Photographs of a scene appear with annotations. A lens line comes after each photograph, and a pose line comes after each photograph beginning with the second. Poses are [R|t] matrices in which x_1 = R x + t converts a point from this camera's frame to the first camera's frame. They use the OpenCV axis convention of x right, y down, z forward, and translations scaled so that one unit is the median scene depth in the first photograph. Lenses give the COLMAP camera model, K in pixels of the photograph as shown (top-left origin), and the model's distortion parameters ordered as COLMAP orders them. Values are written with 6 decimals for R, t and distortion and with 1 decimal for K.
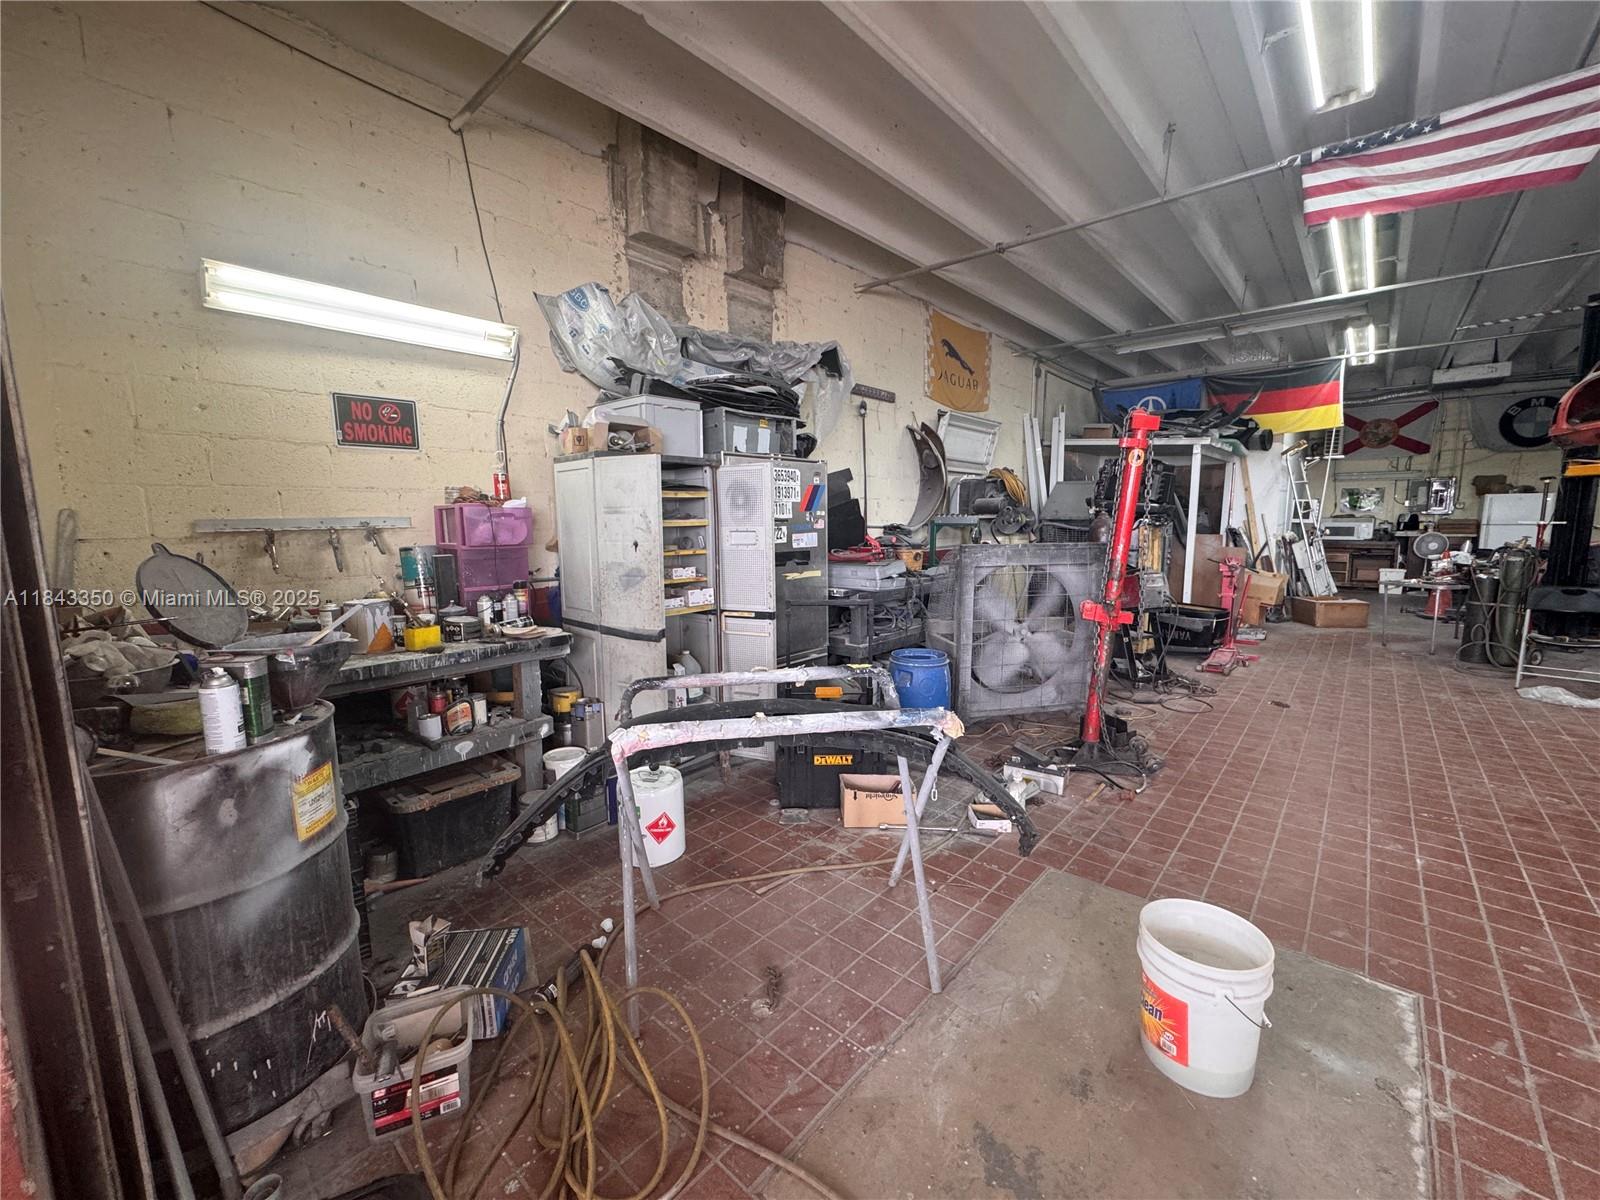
lens RADIAL K [[641.4, 0, 800.0], [0, 641.4, 600.0], [0, 0, 1]] dist [-0.001652, -0.000301]
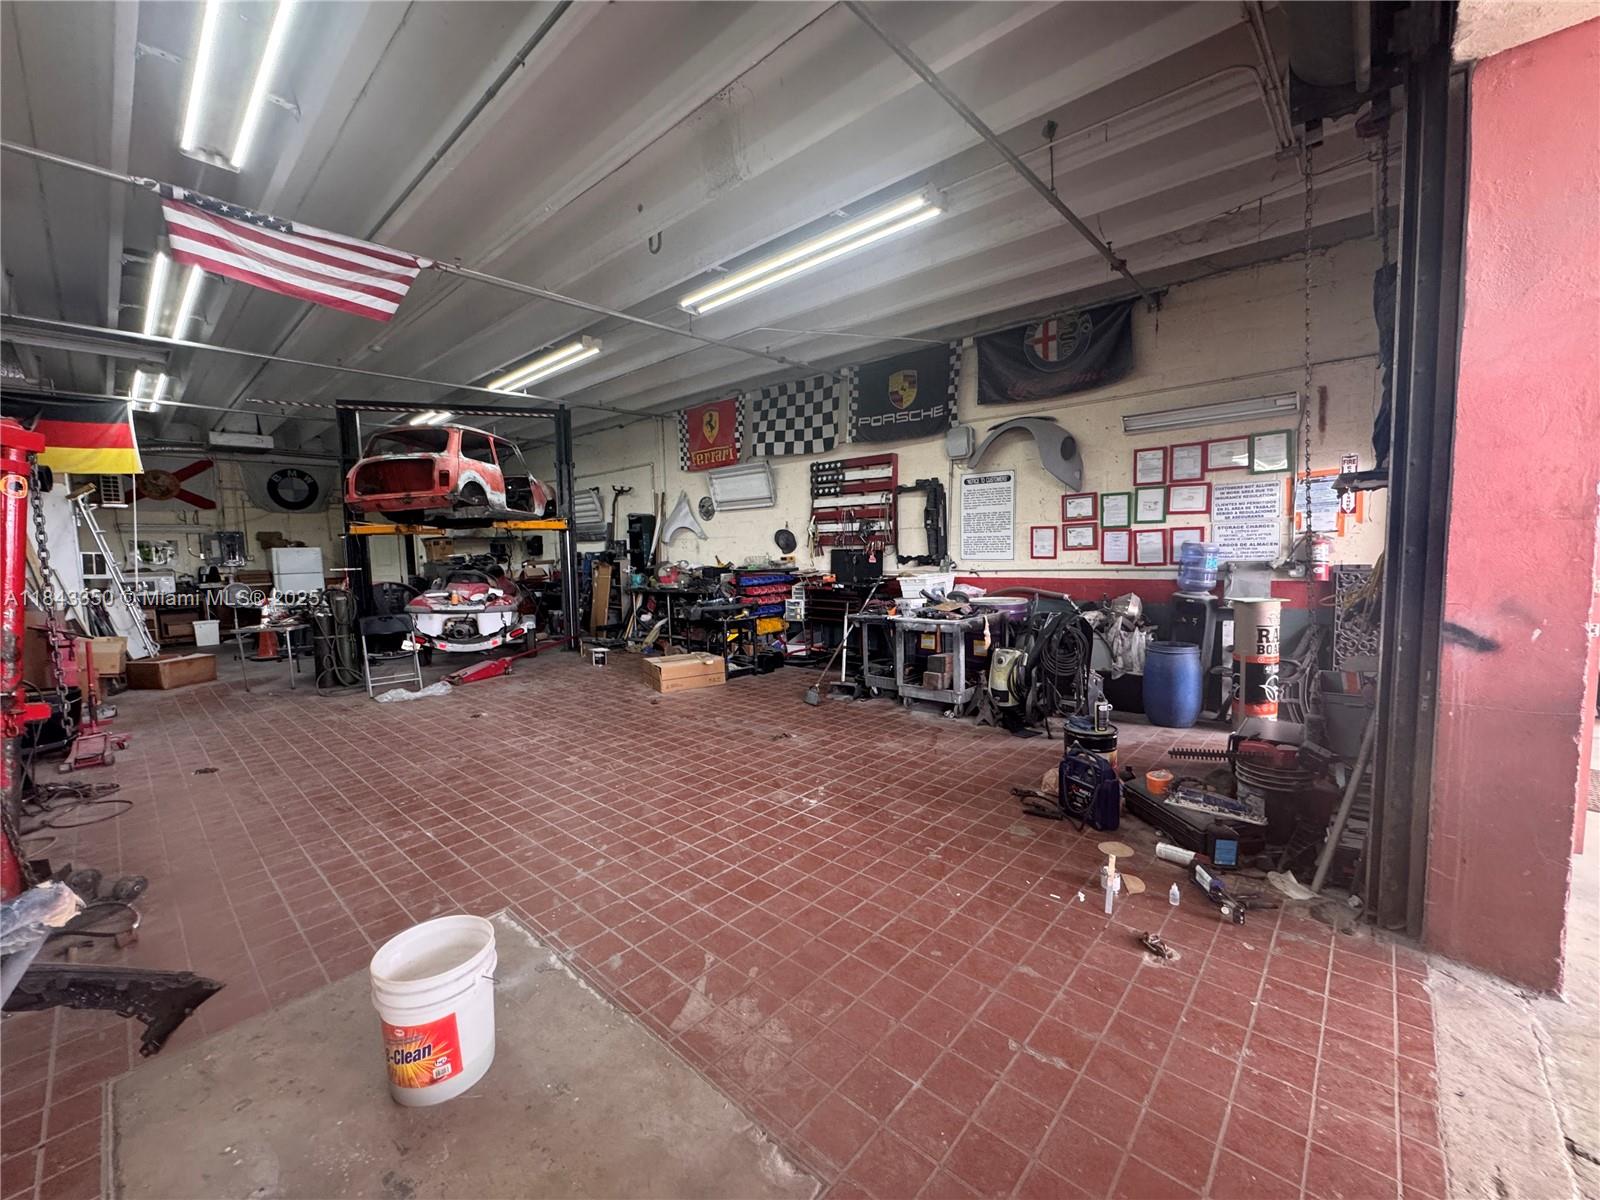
lens RADIAL K [[641.4, 0, 800.0], [0, 641.4, 600.0], [0, 0, 1]] dist [-0.001652, -0.000301]
pose [[0.009602, -0.070288, 0.997481, -0.106442], [0.155596, 0.985481, 0.067944, -0.006093], [-0.987774, 0.154552, 0.020399, 0.083296]]
